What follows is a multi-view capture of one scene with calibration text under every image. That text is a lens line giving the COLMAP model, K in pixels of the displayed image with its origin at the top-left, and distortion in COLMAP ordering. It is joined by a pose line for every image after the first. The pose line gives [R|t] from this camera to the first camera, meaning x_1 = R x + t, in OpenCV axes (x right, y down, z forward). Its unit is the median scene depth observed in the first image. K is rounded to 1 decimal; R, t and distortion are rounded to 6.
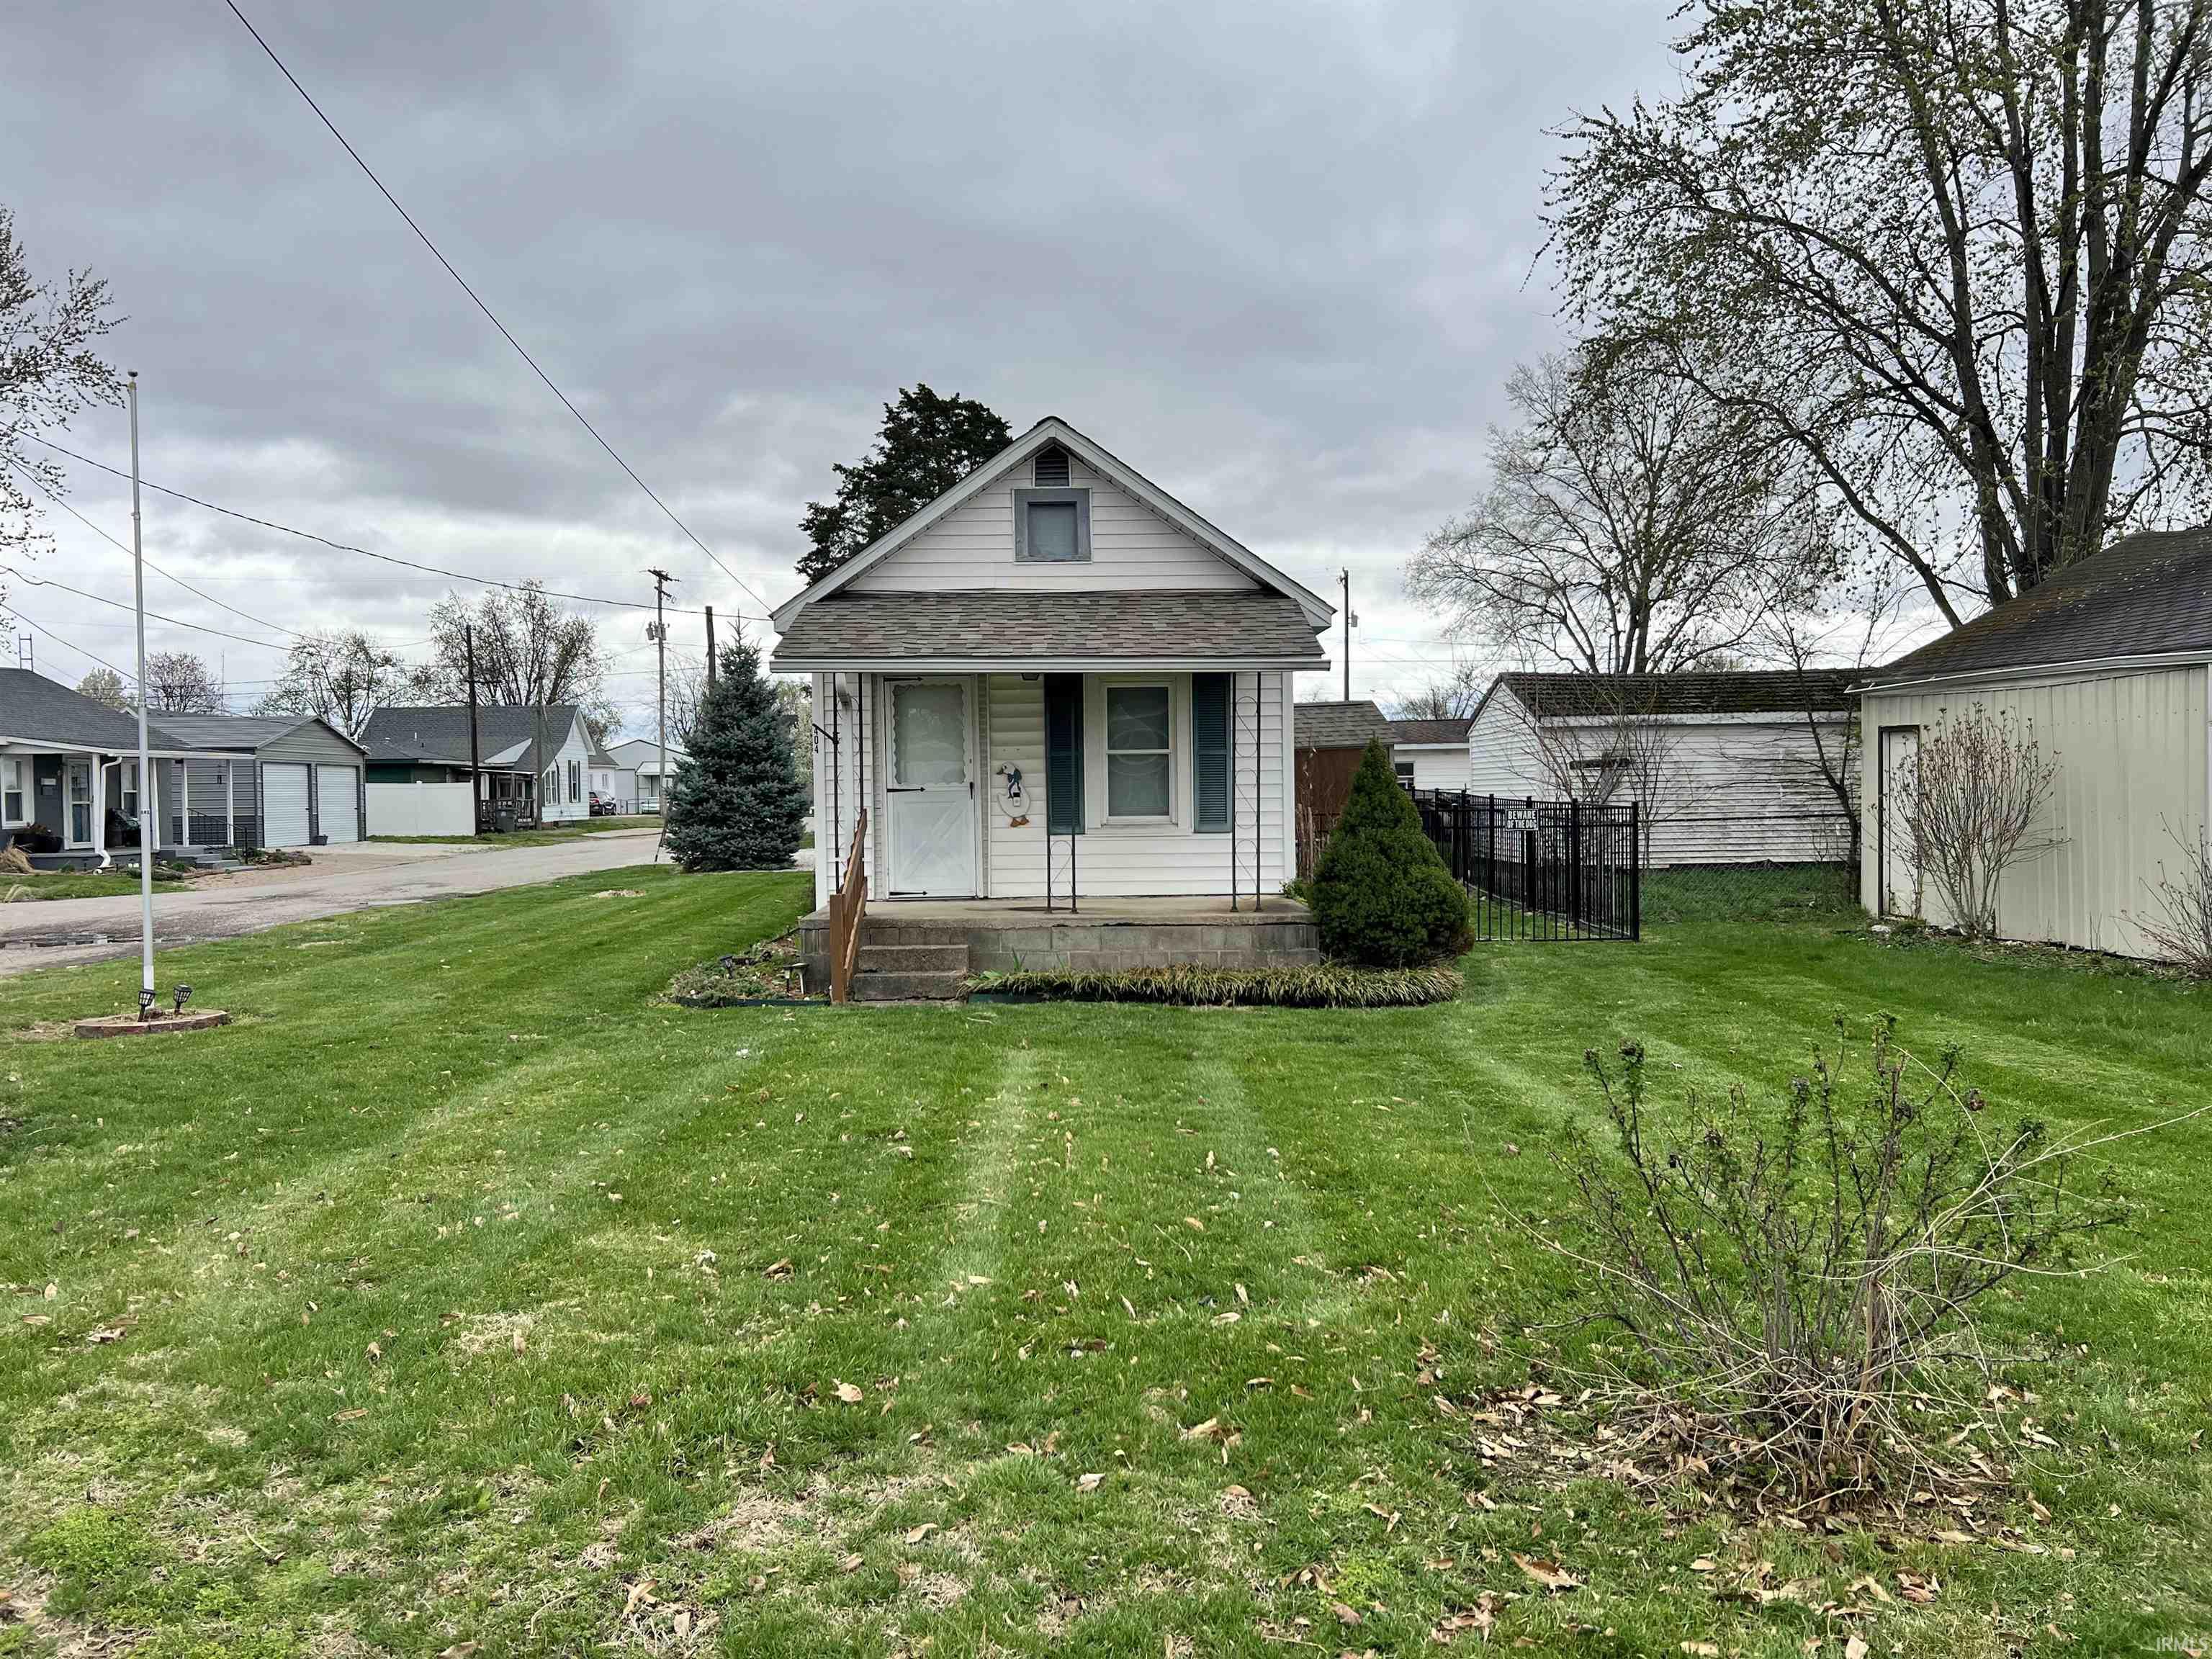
lens RADIAL K [[1709.4, 0, 1102.5], [0, 1709.4, 838.3], [0, 0, 1]] dist [0.053330, -0.000922]
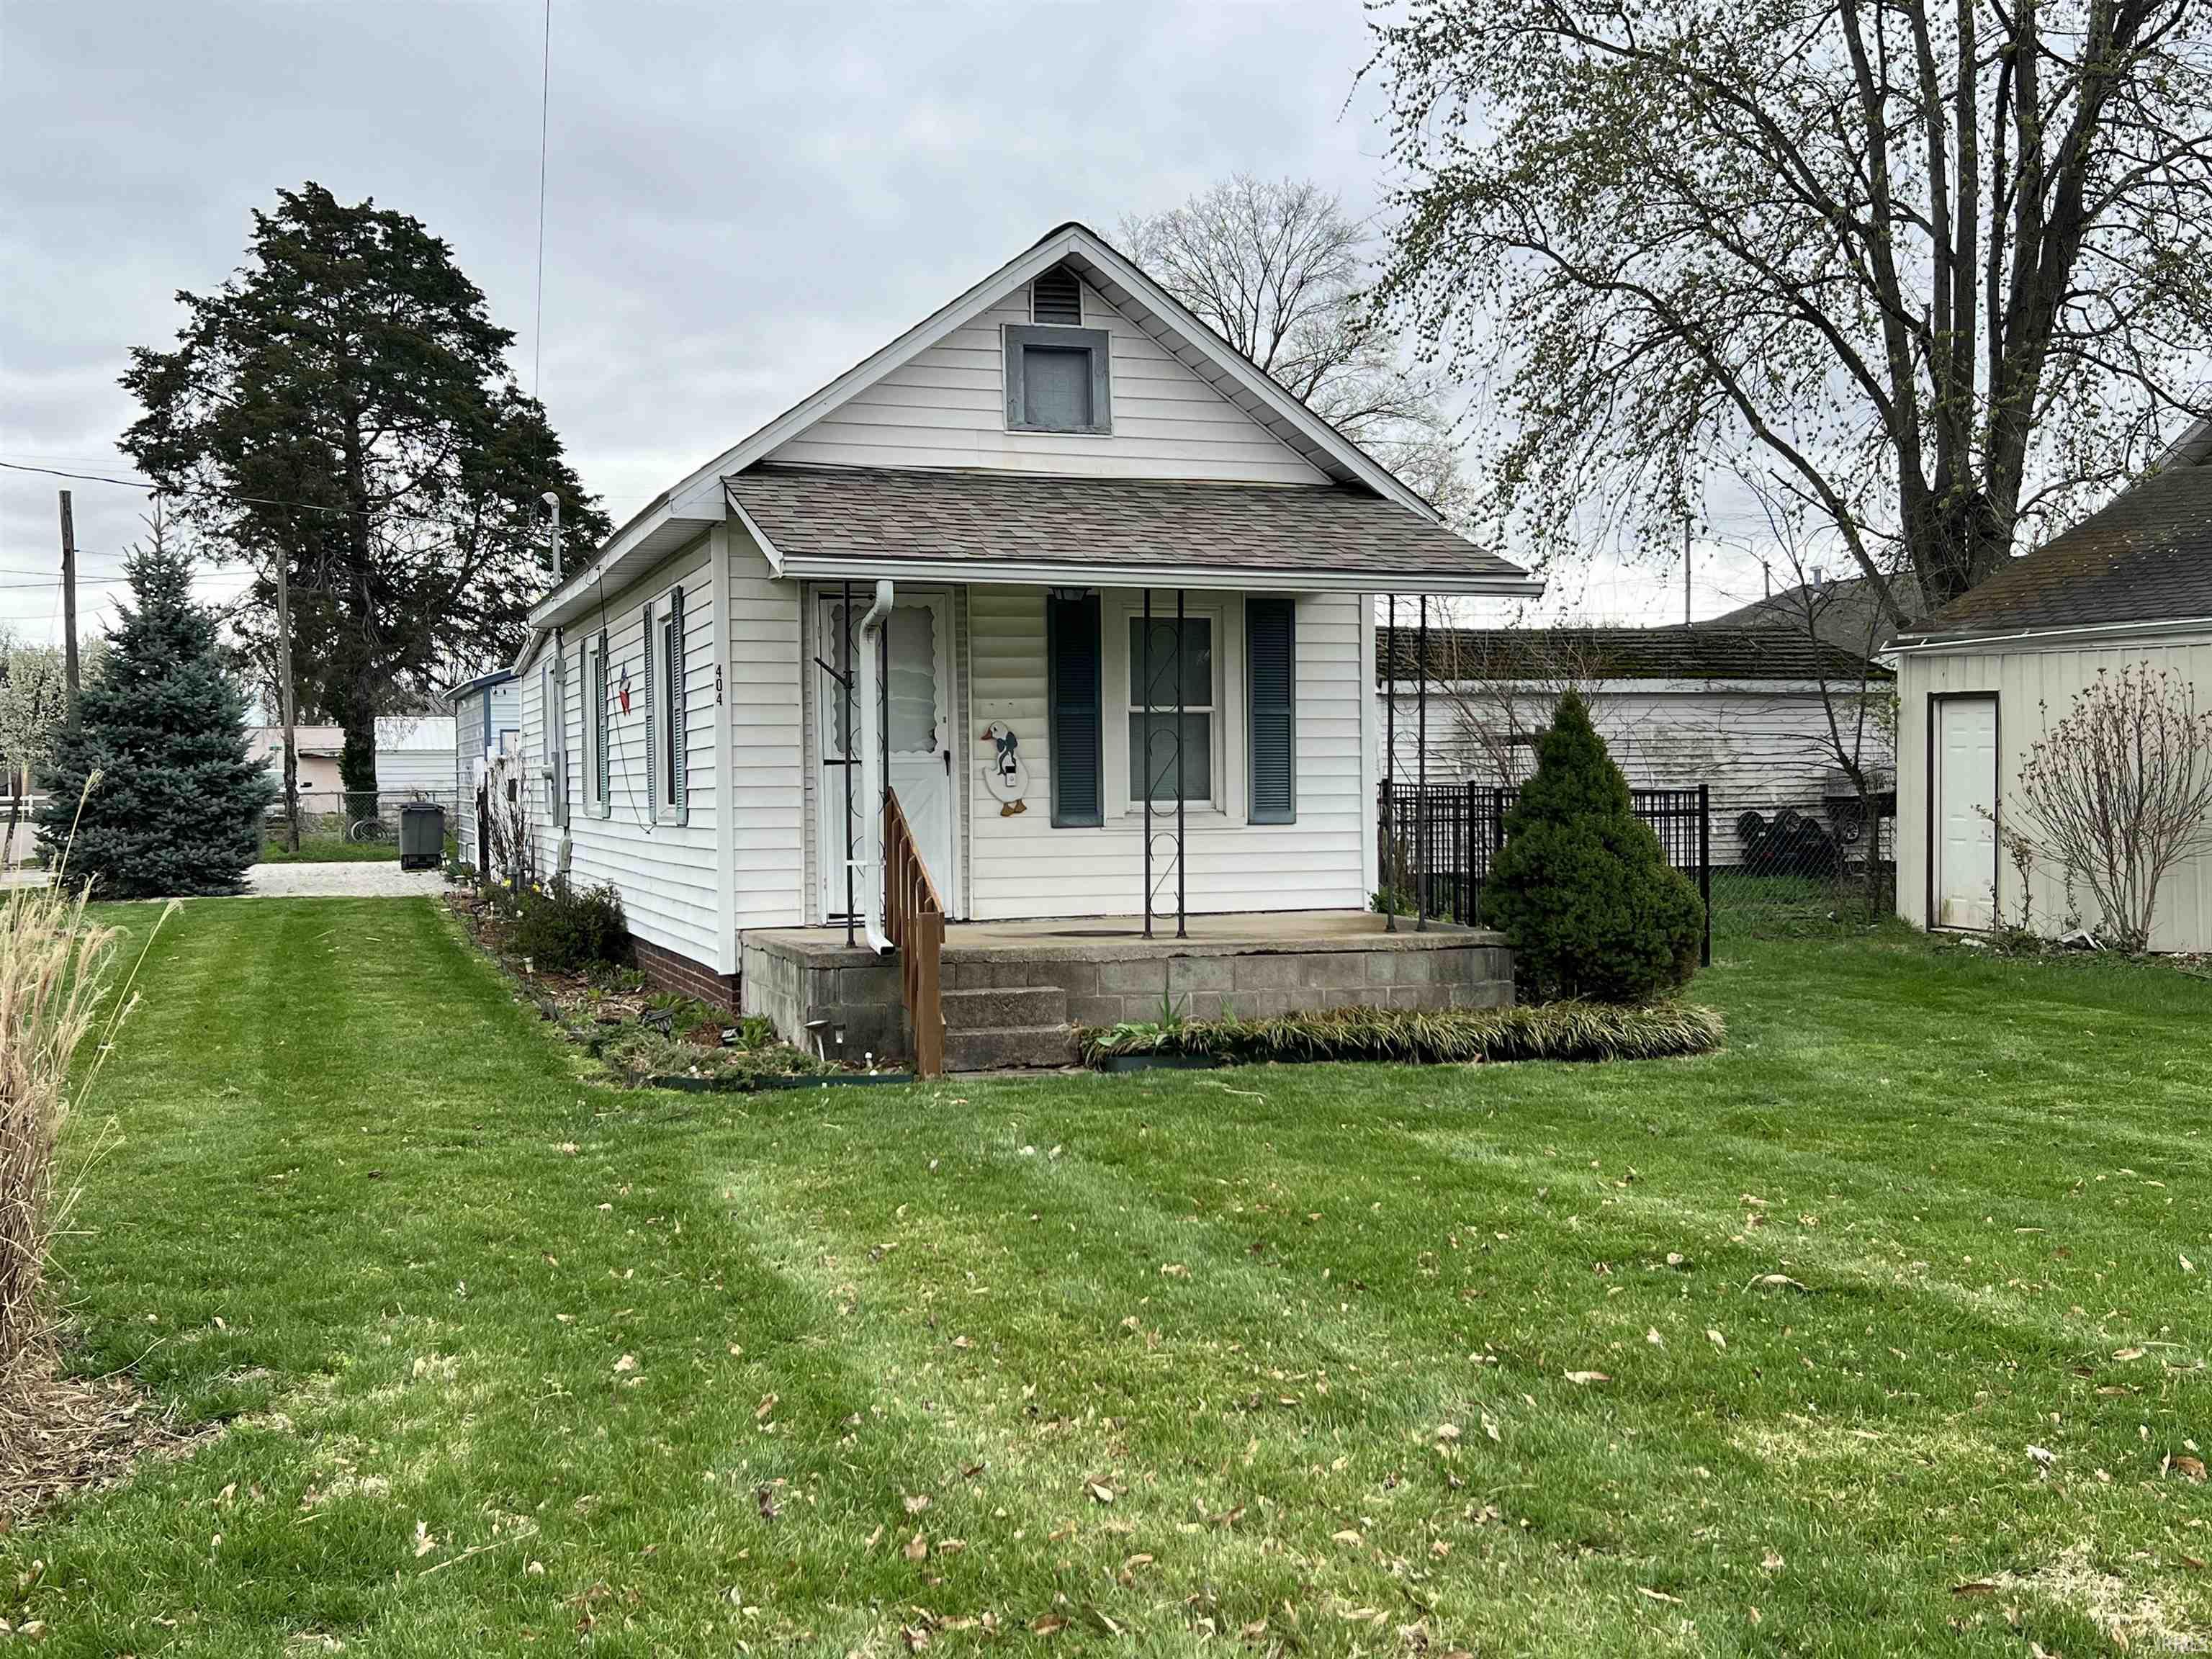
lens RADIAL K [[2301.0, 0, 1096.8], [0, 2301.0, 839.6], [0, 0, 1]] dist [0.056432, 0.000000]
pose [[0.954966, -0.004620, 0.296679, -0.289314], [0.006300, 0.999969, -0.004706, 0.007257], [-0.296648, 0.006364, 0.954966, 0.105520]]
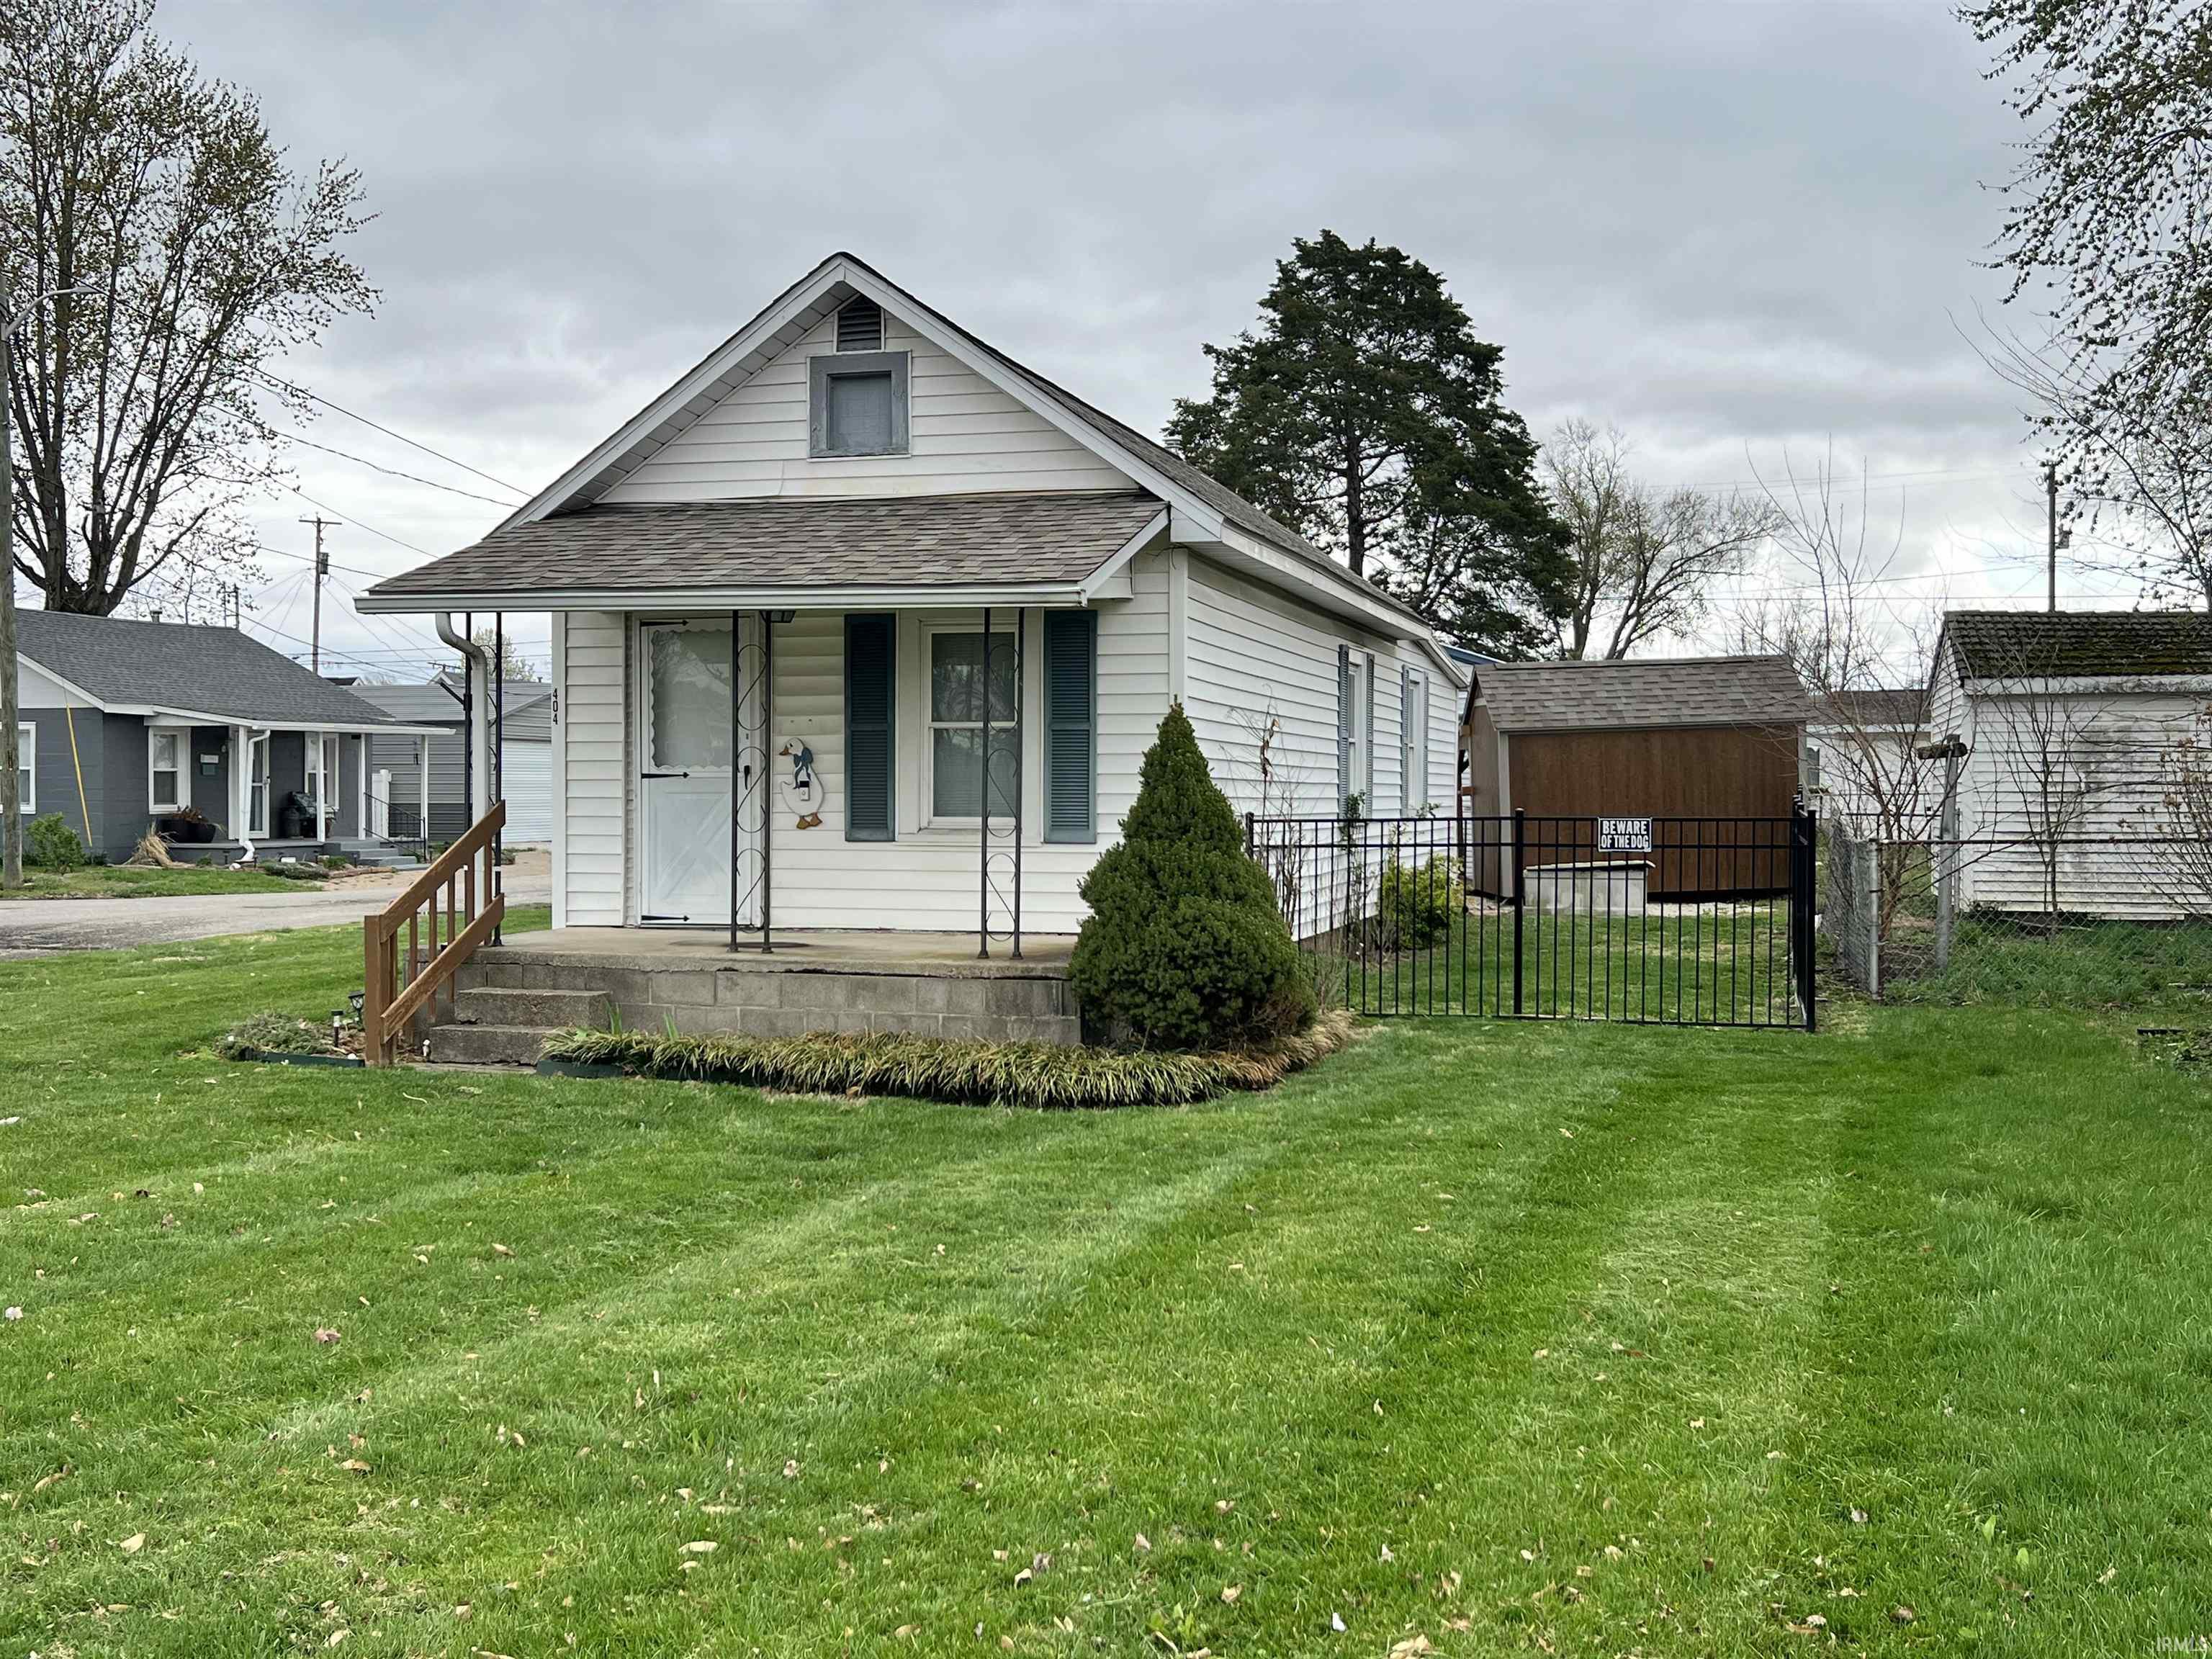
lens RADIAL K [[2301.0, 0, 1105.6], [0, 2301.0, 808.2], [0, 0, 1]] dist [0.056432, 0.000000]
pose [[0.955060, 0.017031, -0.295924, 0.350776], [-0.022357, 0.999643, -0.014623, -0.004233], [0.295570, 0.020581, 0.955099, 0.119980]]
